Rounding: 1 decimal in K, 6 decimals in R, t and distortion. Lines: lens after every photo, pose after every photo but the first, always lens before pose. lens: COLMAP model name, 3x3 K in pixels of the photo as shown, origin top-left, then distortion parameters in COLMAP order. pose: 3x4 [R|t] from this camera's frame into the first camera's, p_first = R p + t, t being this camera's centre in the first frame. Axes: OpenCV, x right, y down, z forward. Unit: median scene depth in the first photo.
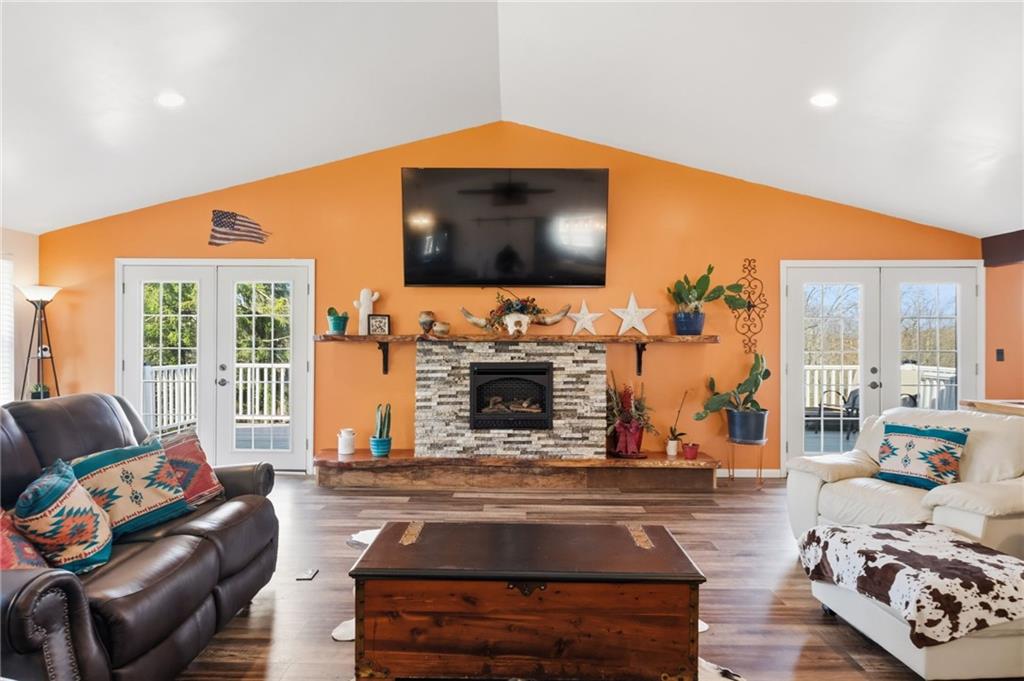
lens RADIAL K [[557.7, 0, 513.4], [0, 557.7, 341.2], [0, 0, 1]] dist [0.006795, -0.002971]
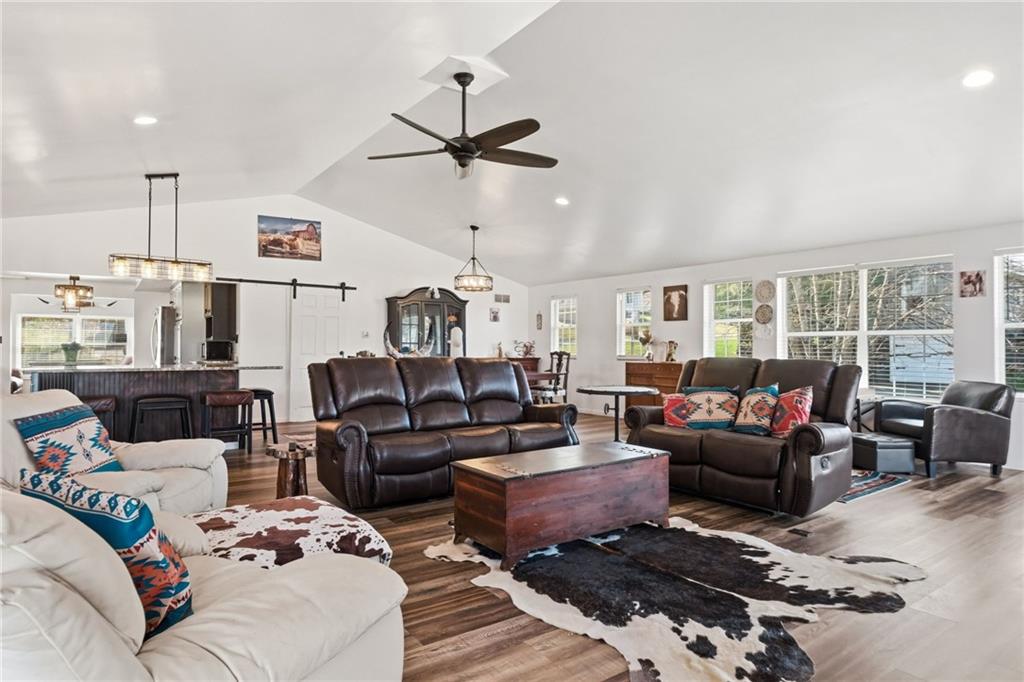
lens RADIAL K [[588.5, 0, 506.3], [0, 588.5, 342.9], [0, 0, 1]] dist [-0.003151, -0.000083]
pose [[-0.806616, -0.011285, -0.590968, 0.483866], [-0.008909, 0.999936, -0.006934, 0.035544], [0.591008, -0.000329, -0.806665, 0.979345]]
